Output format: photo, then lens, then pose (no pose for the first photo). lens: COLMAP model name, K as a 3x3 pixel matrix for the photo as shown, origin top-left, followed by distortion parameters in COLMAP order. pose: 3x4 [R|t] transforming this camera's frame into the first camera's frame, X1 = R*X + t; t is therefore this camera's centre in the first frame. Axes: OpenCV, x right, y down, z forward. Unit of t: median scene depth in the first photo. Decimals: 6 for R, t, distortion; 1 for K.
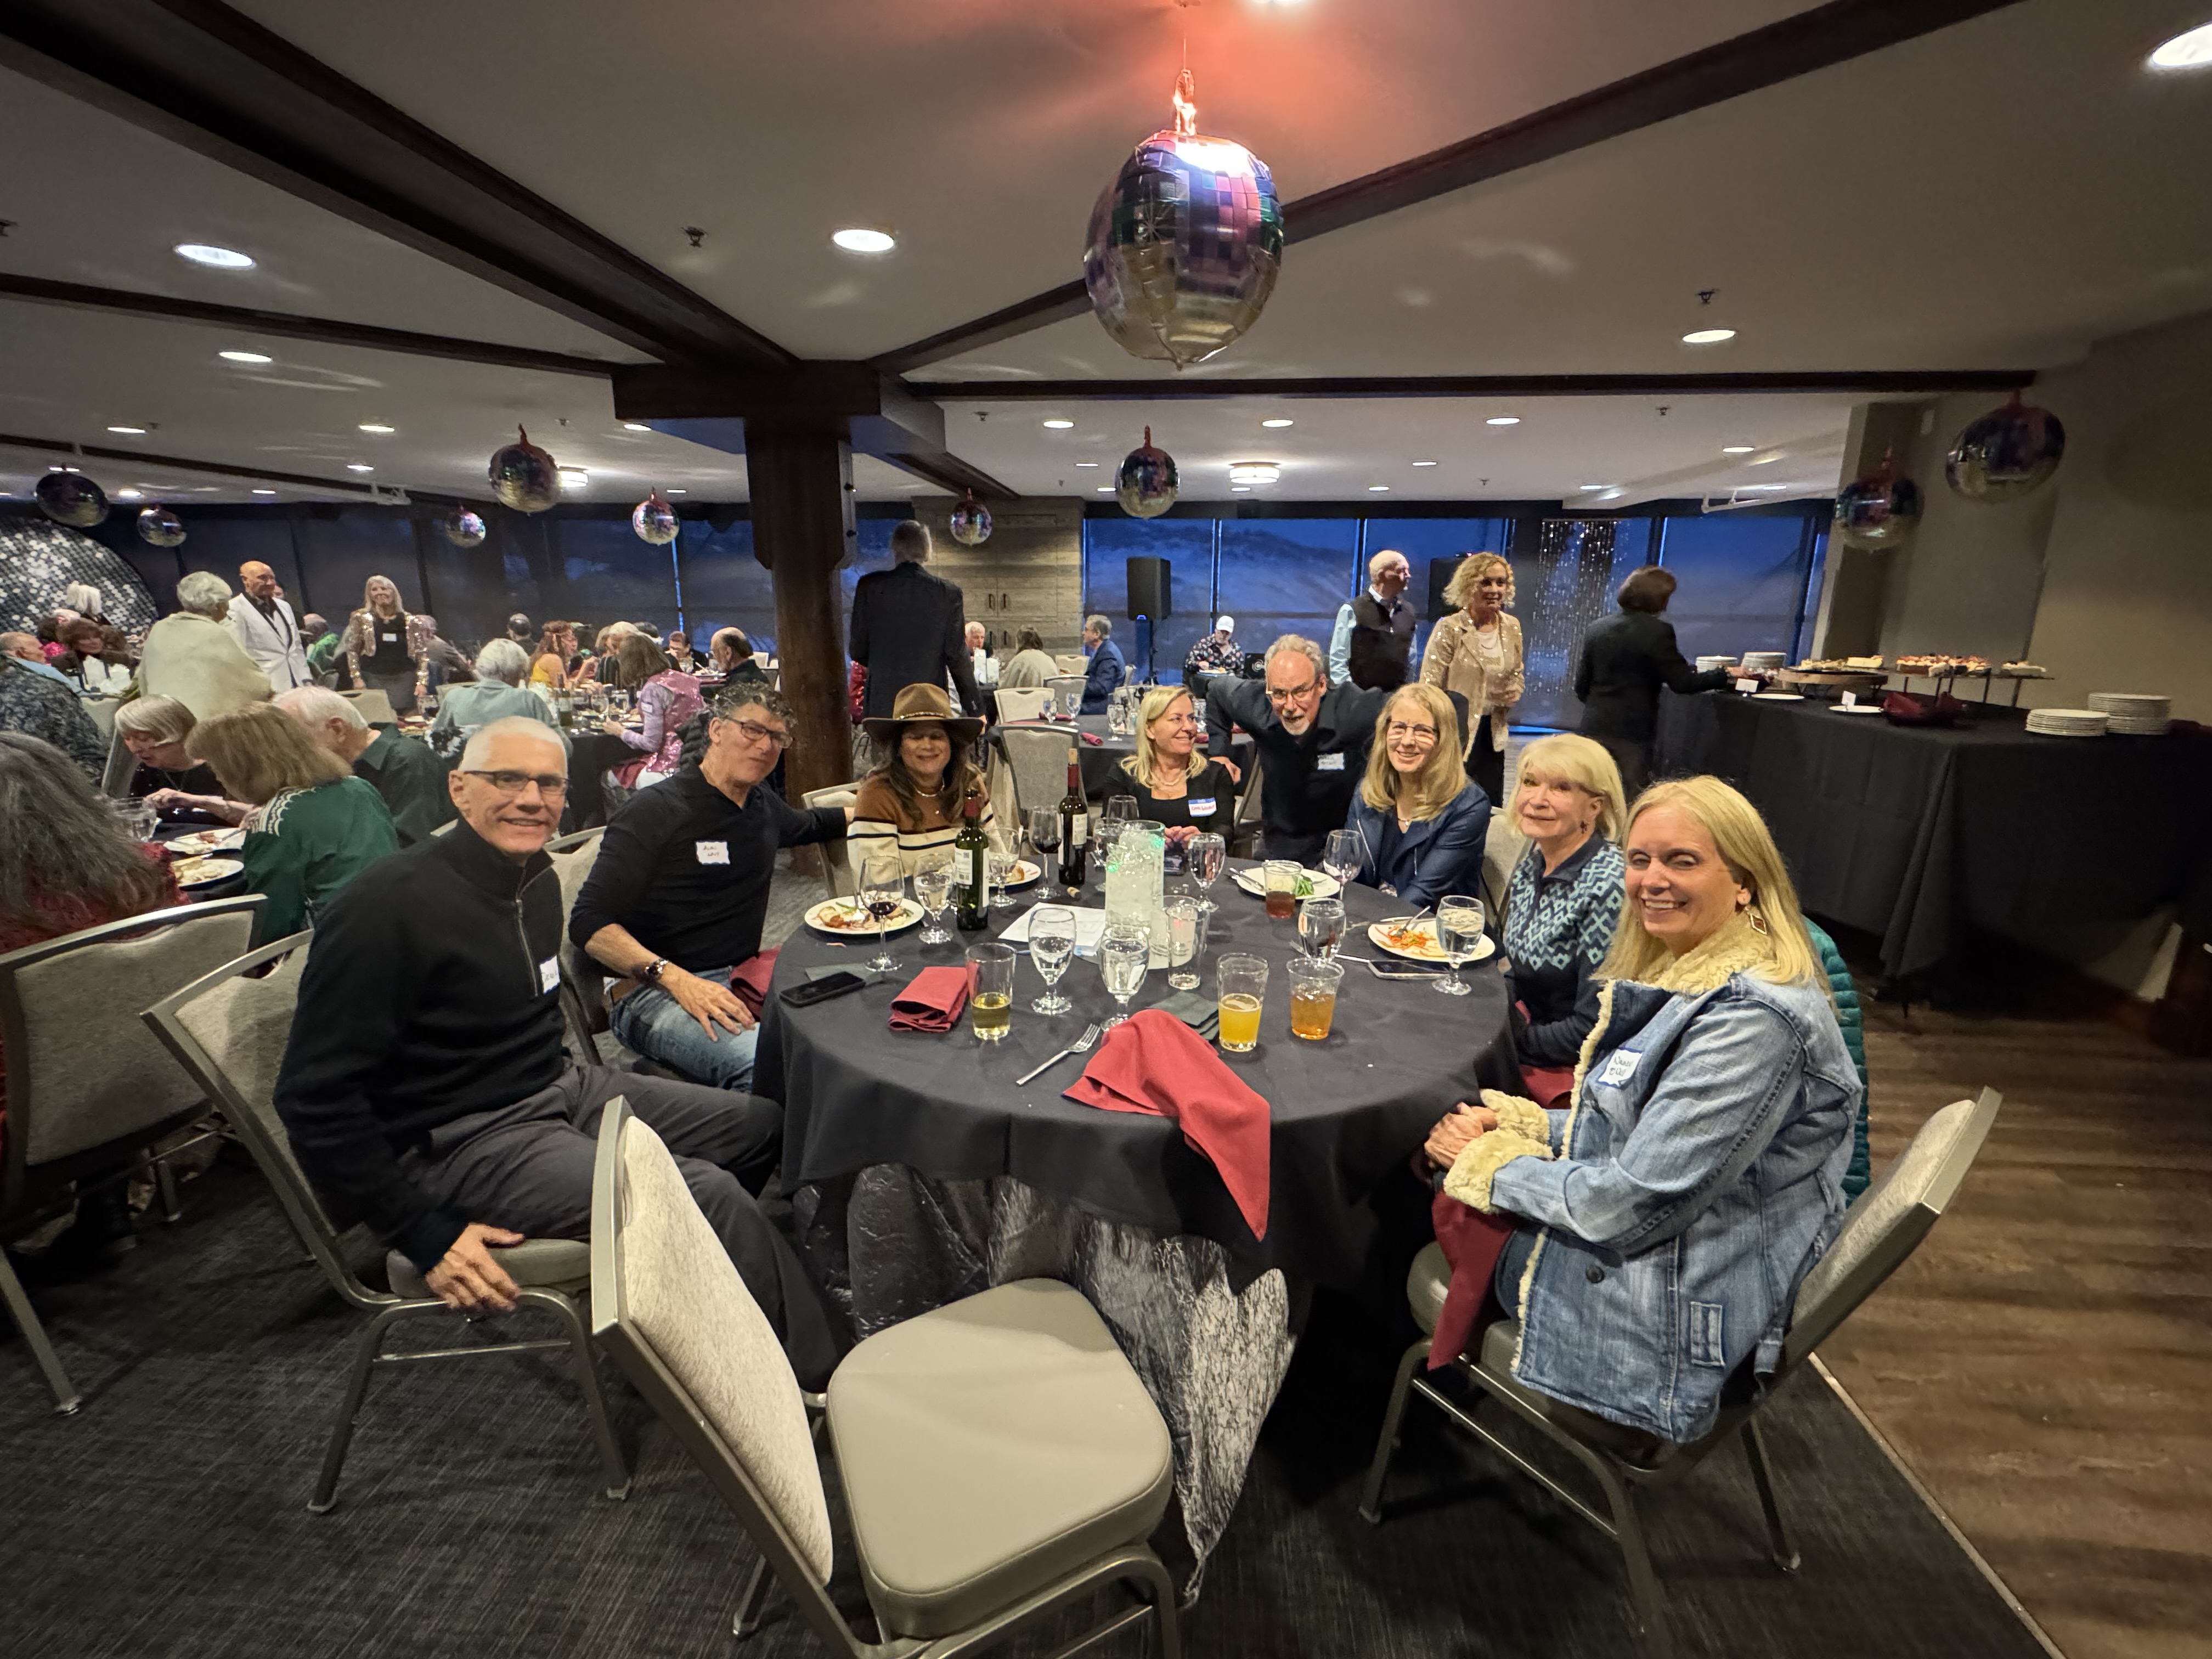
lens RADIAL K [[947.7, 0, 1102.9], [0, 947.7, 826.0], [0, 0, 1]] dist [-0.000584, -0.000733]
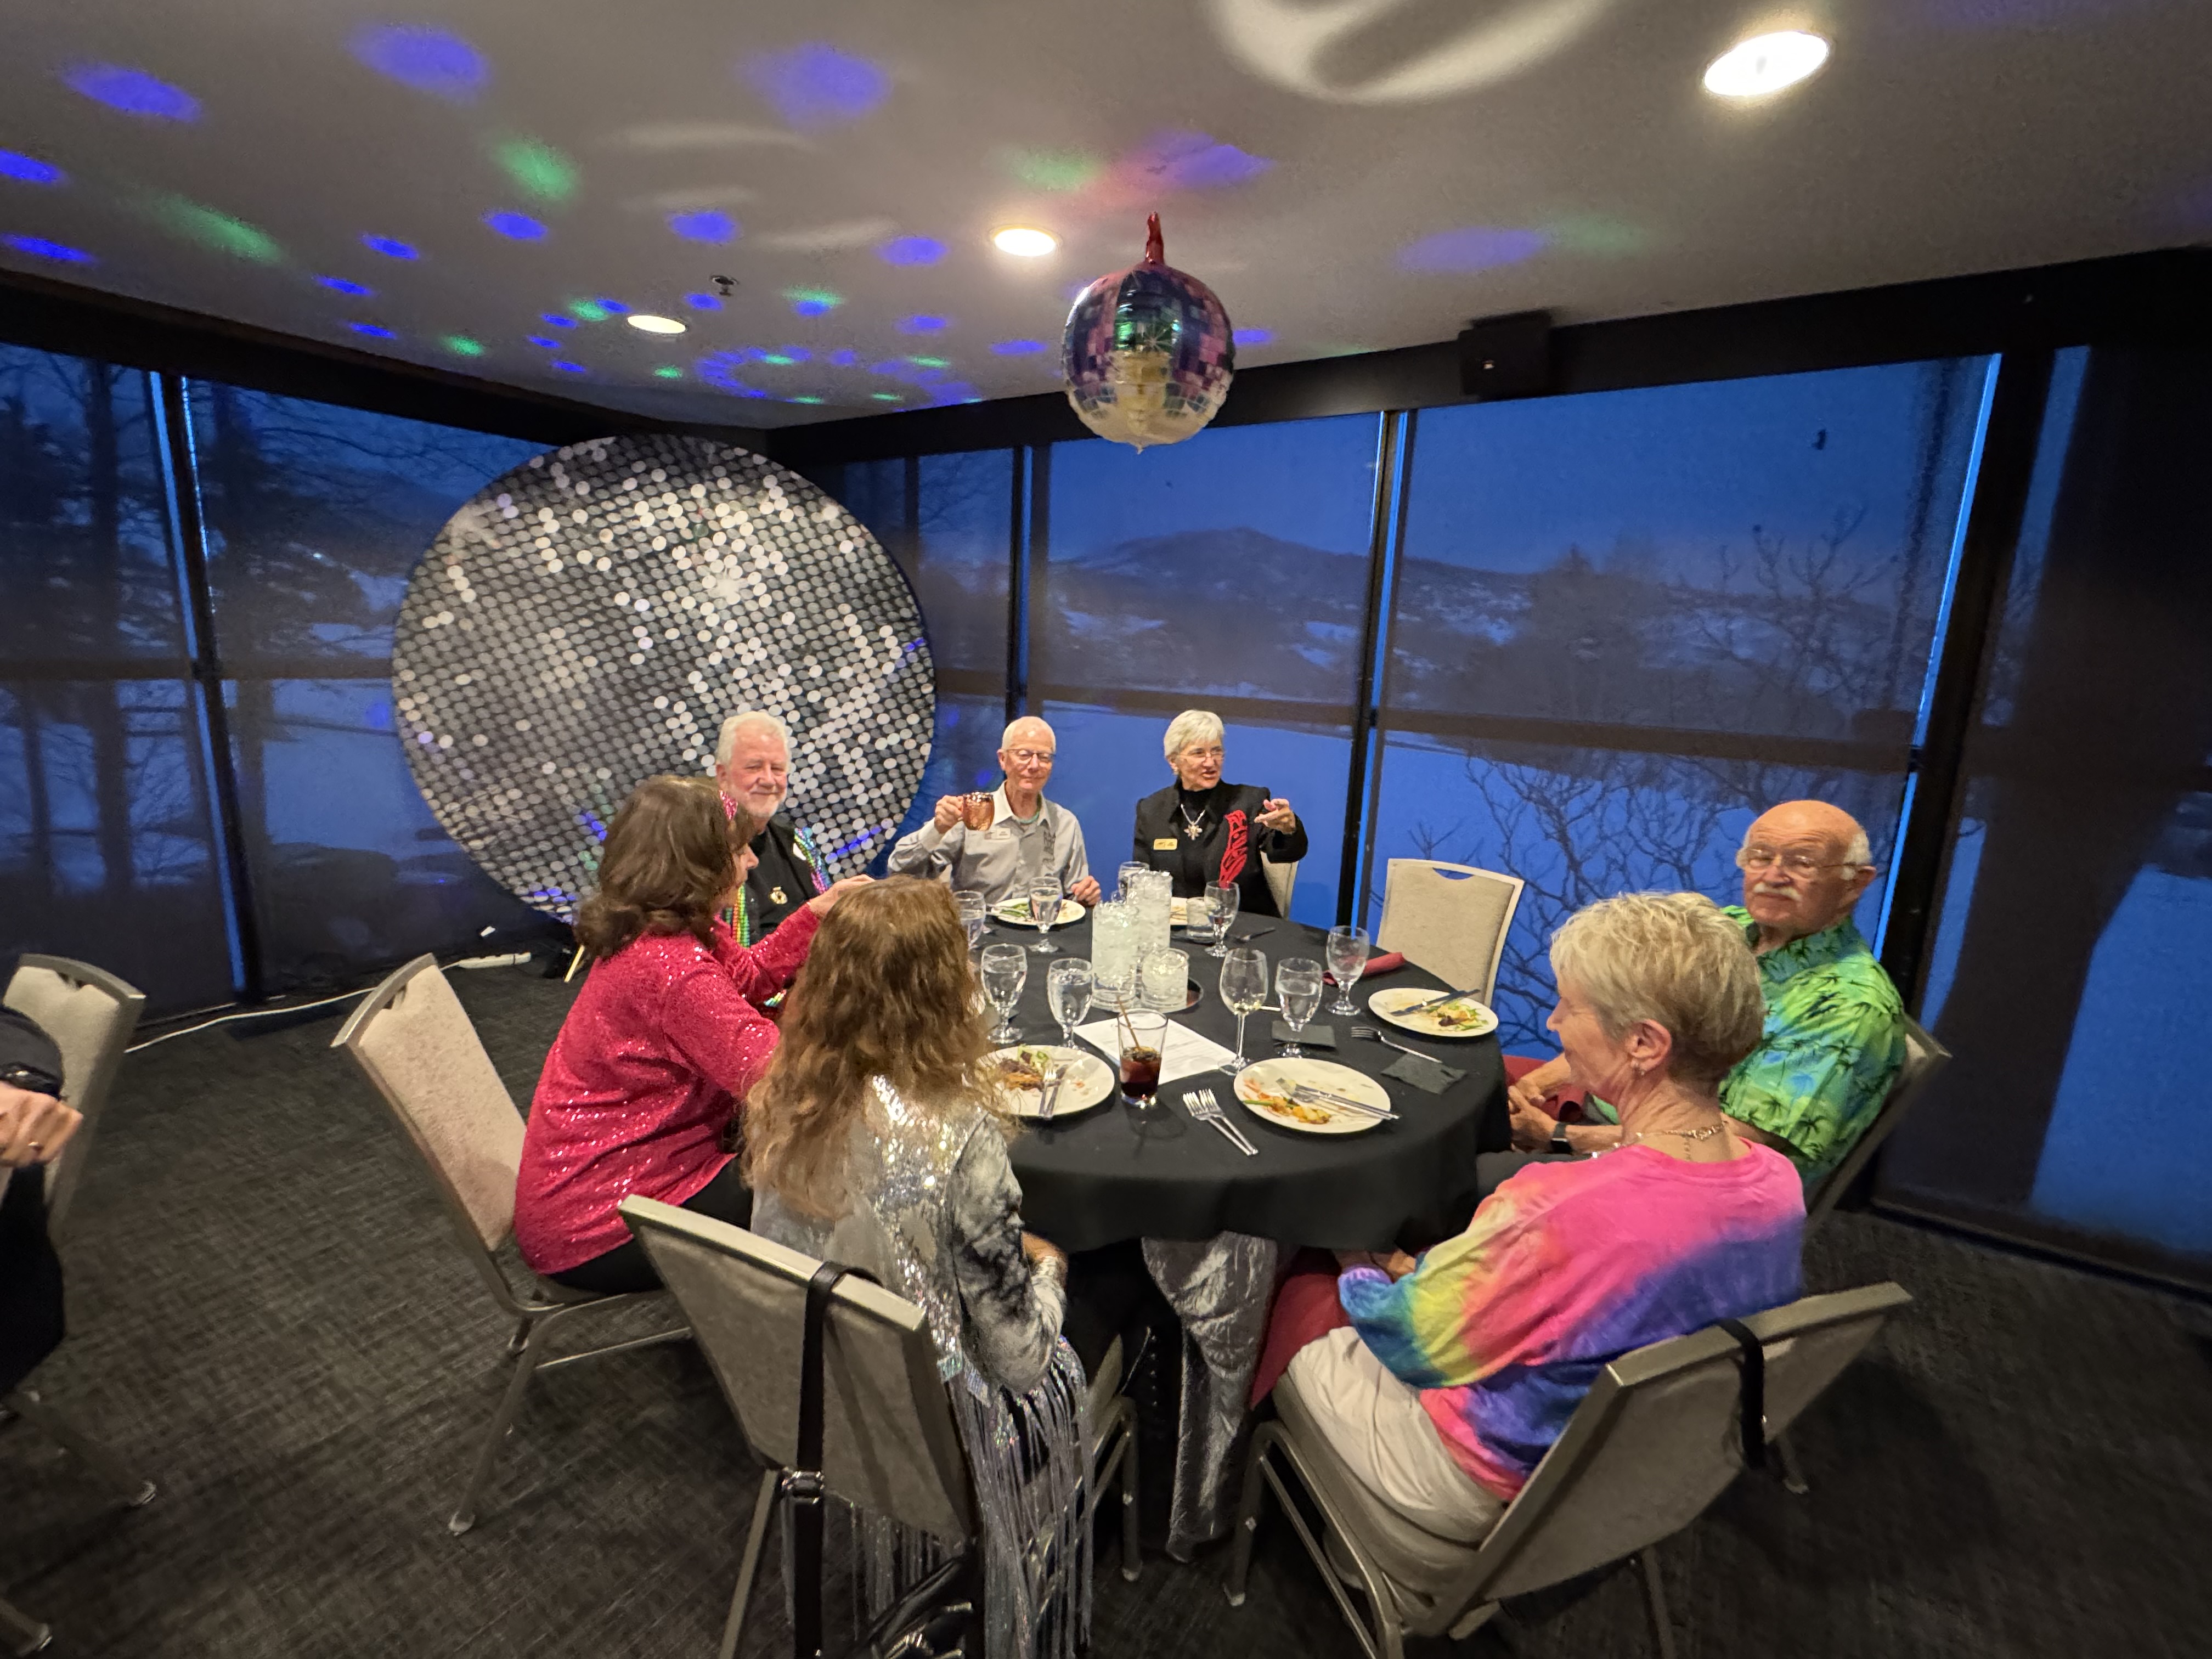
lens RADIAL K [[947.7, 0, 1108.3], [0, 947.7, 821.8], [0, 0, 1]] dist [-0.000584, -0.000733]
pose [[0.874939, 0.117422, -0.469781, -0.796561], [-0.148167, 0.988541, -0.028865, -0.186608], [0.461008, 0.094861, 0.882311, 0.741496]]
